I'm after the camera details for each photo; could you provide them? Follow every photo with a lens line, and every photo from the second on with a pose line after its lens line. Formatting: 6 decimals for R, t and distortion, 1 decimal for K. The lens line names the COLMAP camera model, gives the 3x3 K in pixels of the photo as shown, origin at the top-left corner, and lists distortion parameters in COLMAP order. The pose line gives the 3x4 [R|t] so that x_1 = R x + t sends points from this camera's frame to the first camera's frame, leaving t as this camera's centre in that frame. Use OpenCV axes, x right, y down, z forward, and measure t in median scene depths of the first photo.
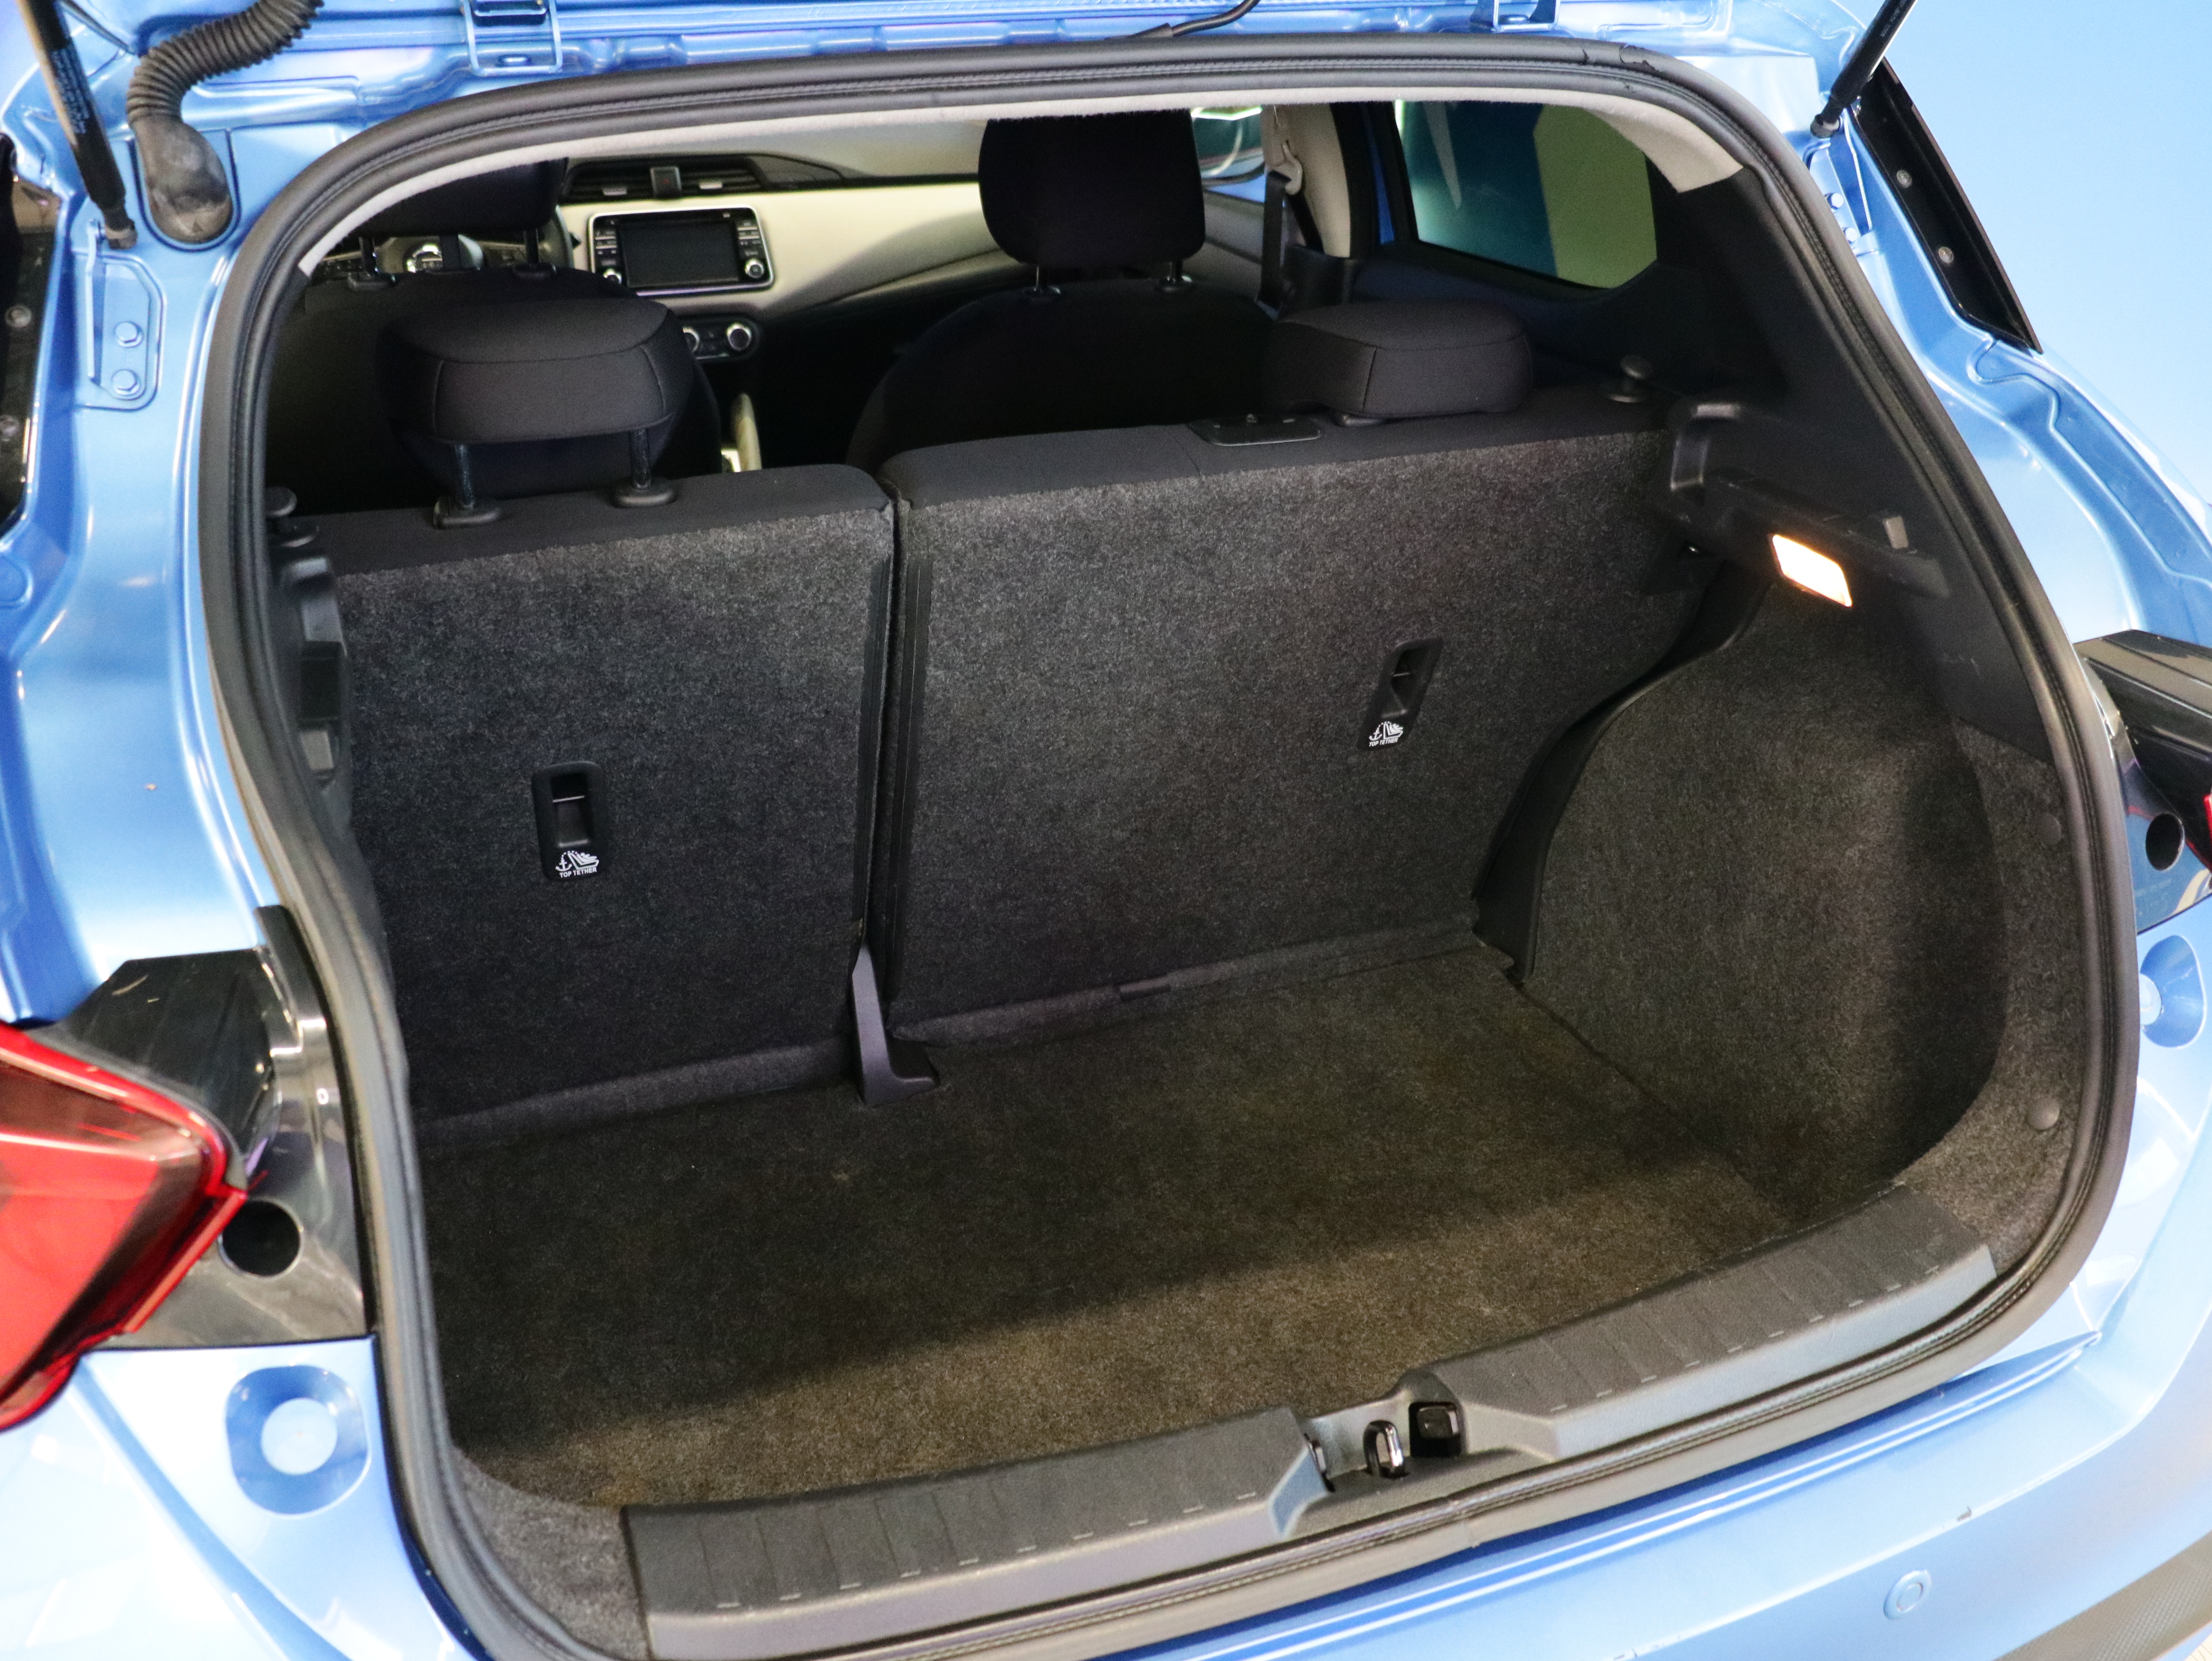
lens RADIAL K [[1998.7, 0, 1110.2], [0, 1998.7, 823.1], [0, 0, 1]] dist [-0.019730, 0.032206]
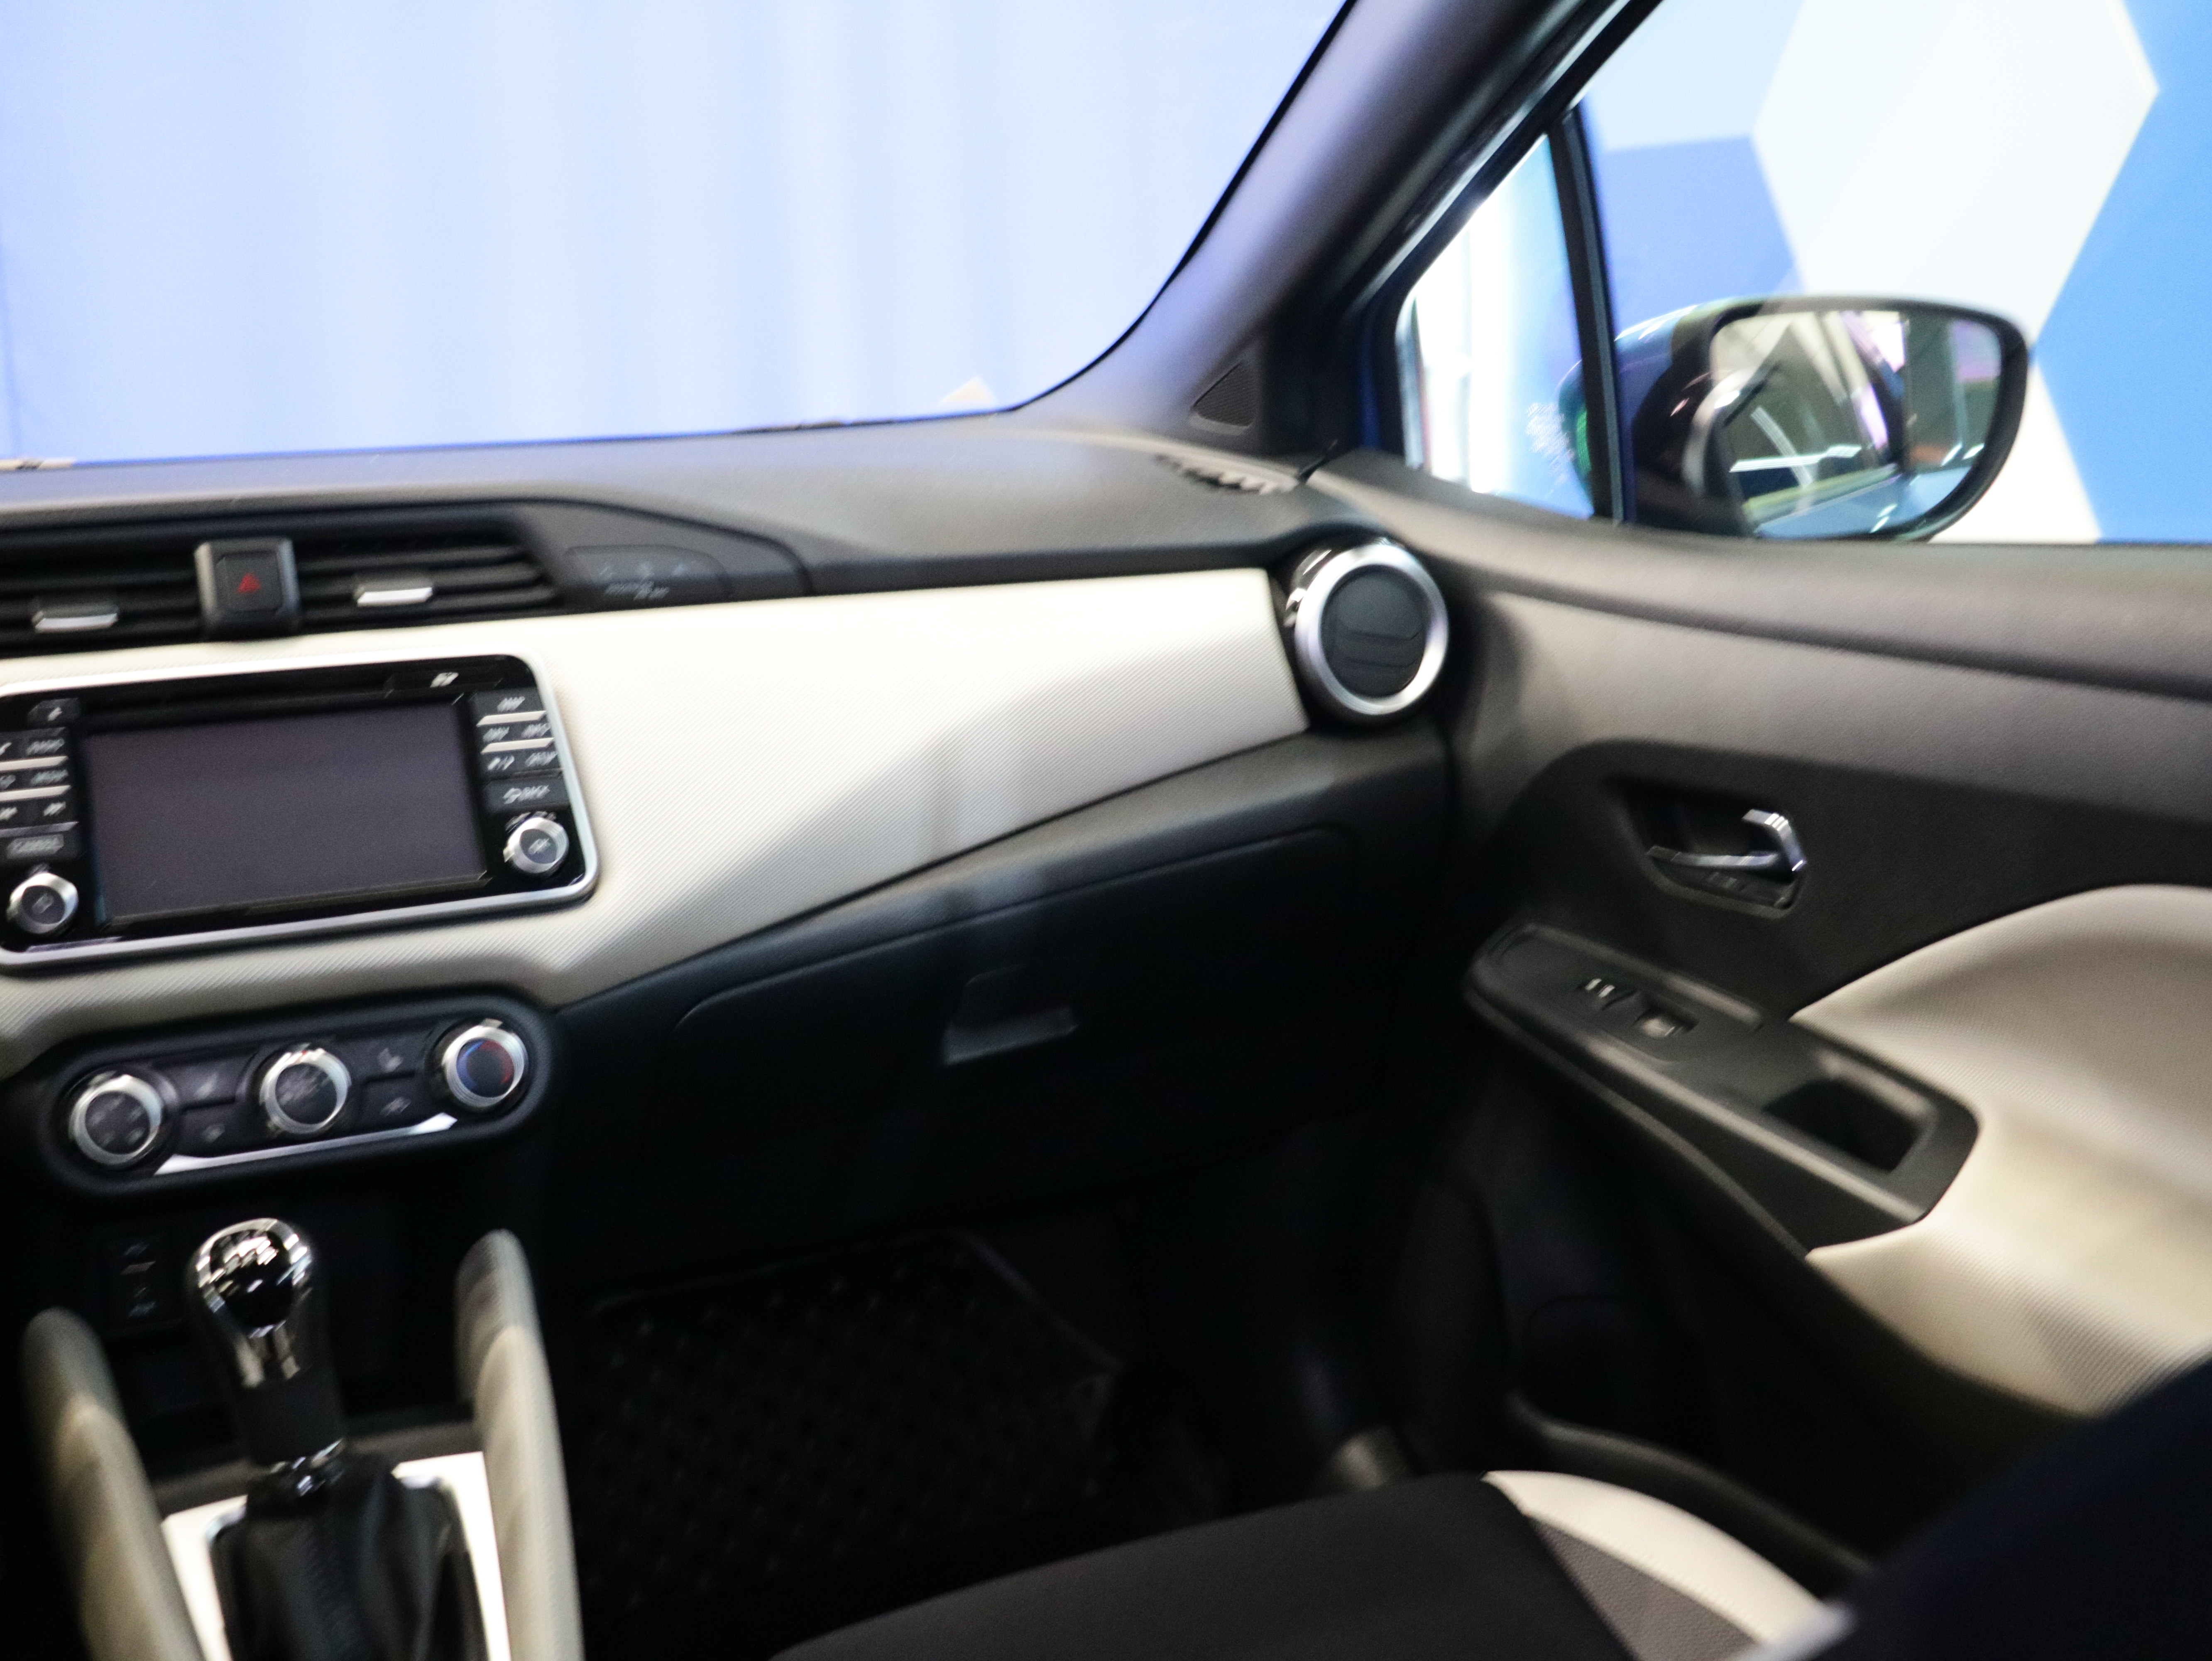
lens RADIAL K [[2461.3, 0, 1090.8], [0, 2461.3, 824.0], [0, 0, 1]] dist [-0.029373, 0.000000]
pose [[0.994875, -0.040262, 0.092751, -0.128691], [0.062855, 0.964790, -0.255402, -0.179561], [-0.079203, 0.259923, 0.962376, 0.630867]]
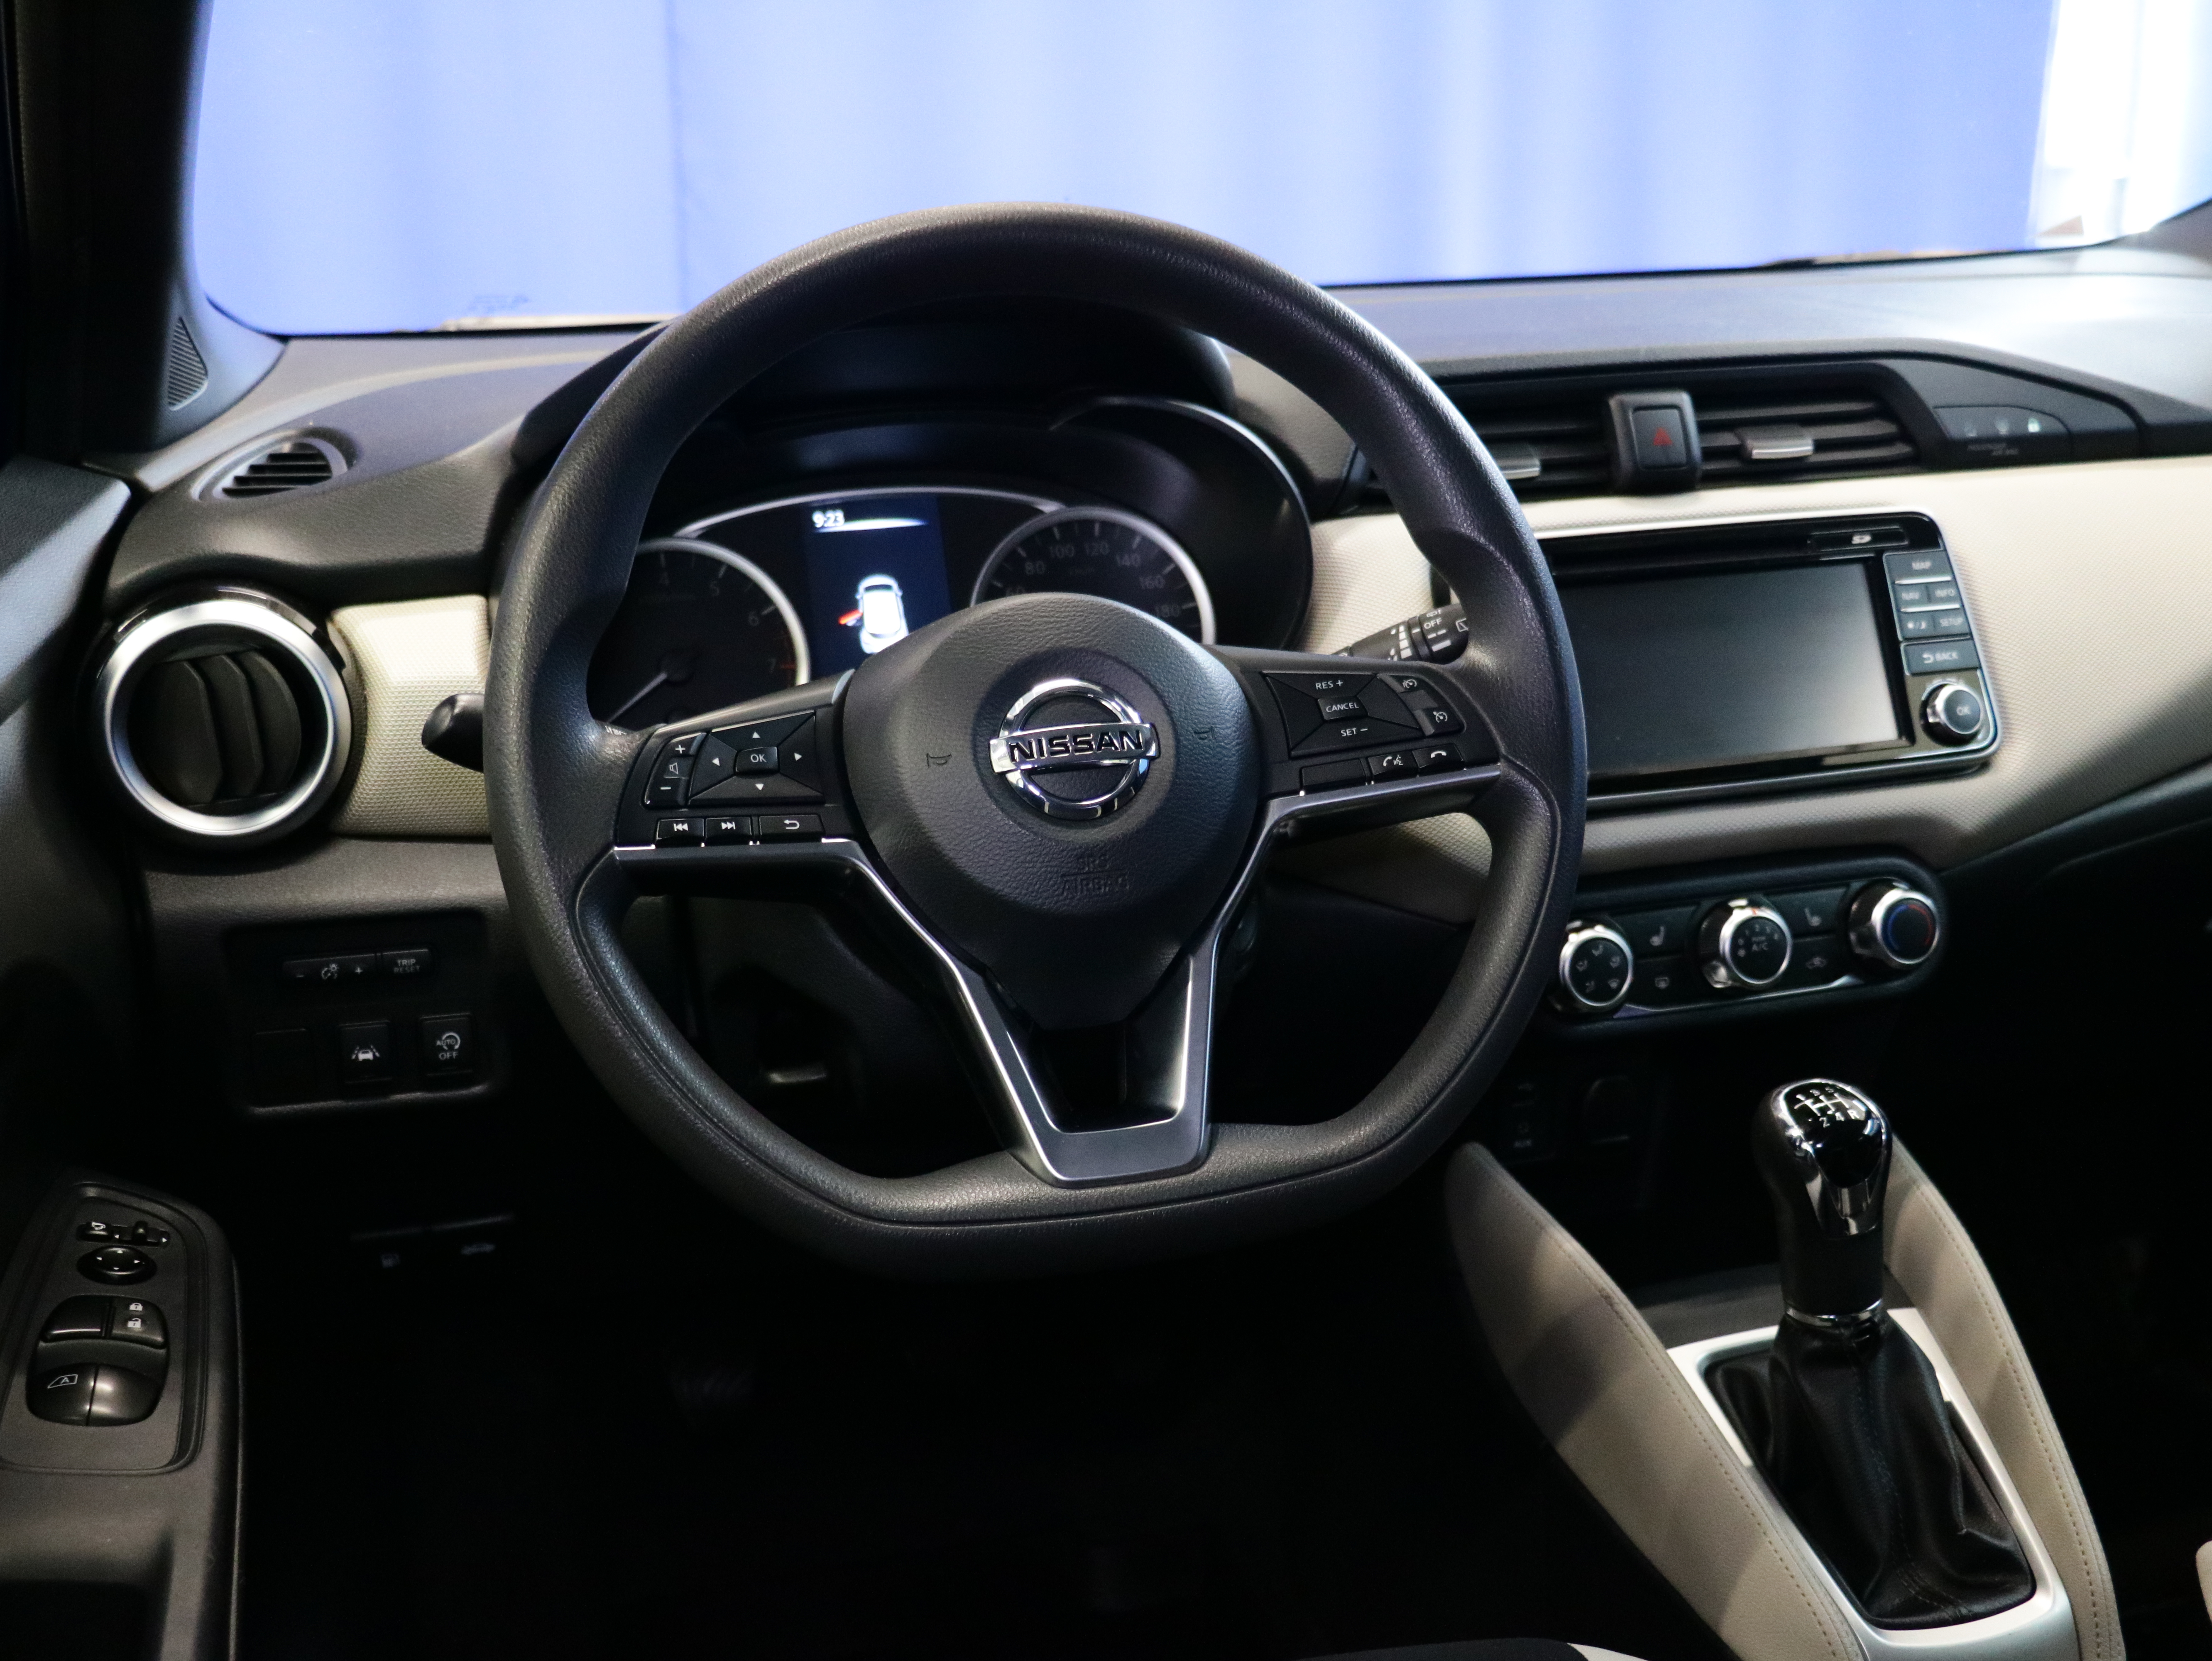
lens RADIAL K [[2461.3, 0, 1107.6], [0, 2461.3, 846.8], [0, 0, 1]] dist [-0.029373, 0.000000]
pose [[0.998540, -0.002535, -0.053965, -0.287011], [-0.006617, 0.985639, -0.168737, -0.193028], [0.053617, 0.168848, 0.984183, 0.628352]]
